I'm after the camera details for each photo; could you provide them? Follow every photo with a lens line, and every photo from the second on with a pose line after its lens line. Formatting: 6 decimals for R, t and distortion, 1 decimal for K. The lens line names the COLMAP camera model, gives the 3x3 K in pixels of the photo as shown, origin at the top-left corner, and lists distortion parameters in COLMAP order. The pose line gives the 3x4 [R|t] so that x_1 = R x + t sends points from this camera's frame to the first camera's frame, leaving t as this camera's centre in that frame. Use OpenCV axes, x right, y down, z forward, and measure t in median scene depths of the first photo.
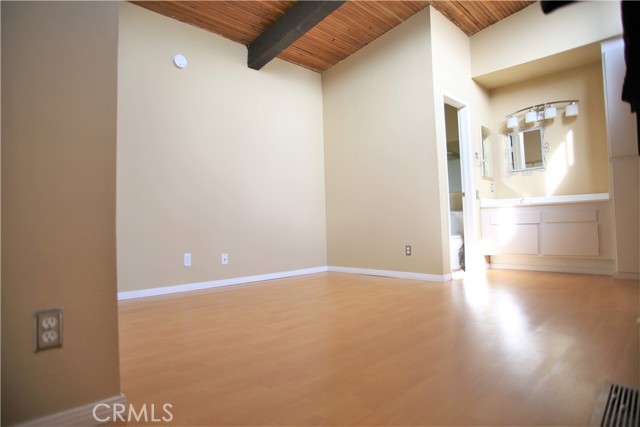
lens RADIAL K [[361.0, 0, 321.1], [0, 361.0, 213.3], [0, 0, 1]] dist [-0.073932, 0.030545]
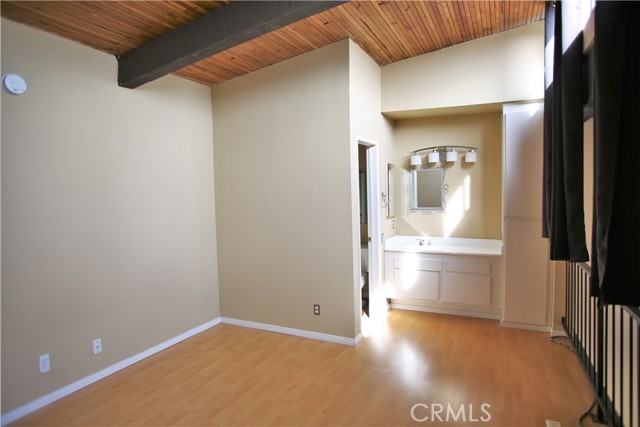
lens RADIAL K [[386.4, 0, 320.8], [0, 386.4, 212.2], [0, 0, 1]] dist [-0.075052, 0.028107]
pose [[0.938530, -0.013483, 0.344935, -0.082971], [-0.017205, 0.996168, 0.085750, -0.221637], [-0.344770, -0.086414, 0.934701, 0.091385]]
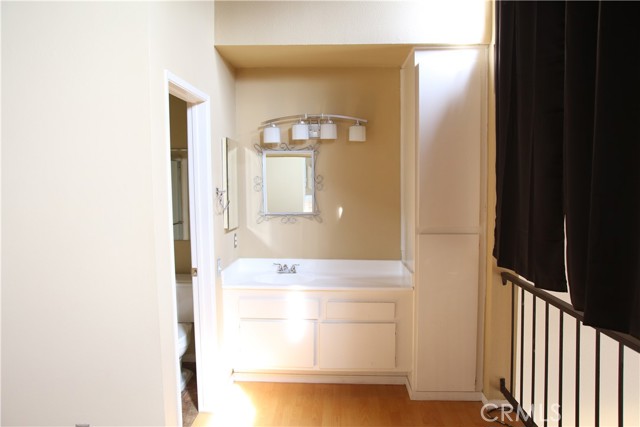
lens RADIAL K [[440.9, 0, 322.9], [0, 440.9, 211.2], [0, 0, 1]] dist [-0.074227, 0.000458]
pose [[0.723992, -0.023698, 0.689402, 0.100100], [-0.038598, 0.996452, 0.074787, -0.207962], [-0.688728, -0.080754, 0.720508, 0.437594]]
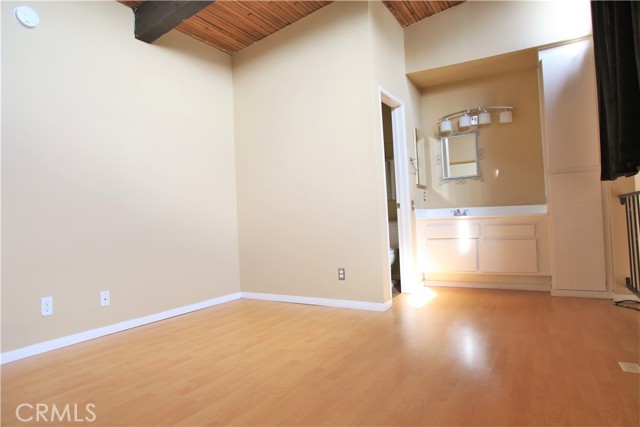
lens RADIAL K [[384.8, 0, 320.0], [0, 384.8, 214.5], [0, 0, 1]] dist [-0.066378, 0.026766]
pose [[0.966208, -0.011078, 0.257527, -0.037331], [0.008107, 0.999888, 0.012594, -0.046415], [-0.257638, -0.010081, 0.966189, 0.134748]]
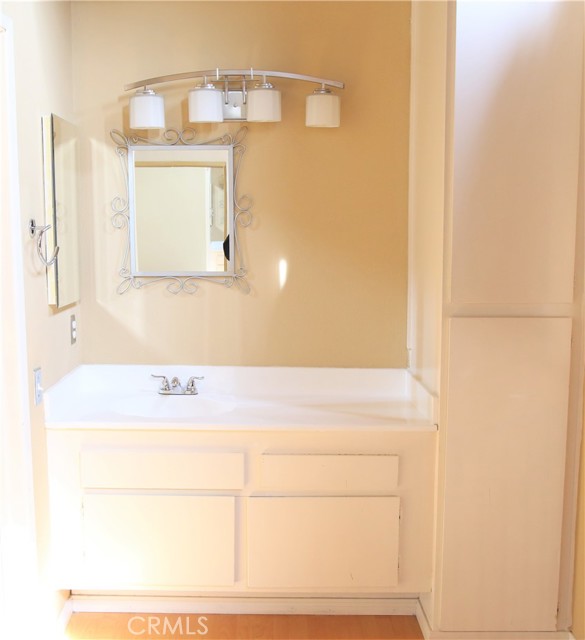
lens RADIAL K [[810.3, 0, 271.9], [0, 810.3, 314.6], [0, 0, 1]] dist [-0.069784, 0.000000]
pose [[0.697632, -0.059137, 0.714012, 0.147267], [-0.045099, 0.990987, 0.126141, -0.199996], [-0.715036, -0.120201, 0.688677, 0.500683]]
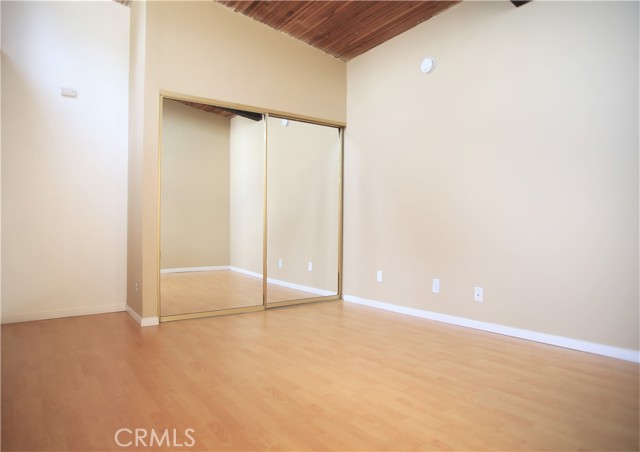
lens RADIAL K [[418.1, 0, 316.3], [0, 418.1, 224.5], [0, 0, 1]] dist [-0.005482, -0.000565]
pose [[-0.139868, 0.017700, -0.990012, 0.598139], [0.045229, 0.998911, 0.011469, -0.041407], [0.989137, -0.043173, -0.140517, 0.732171]]
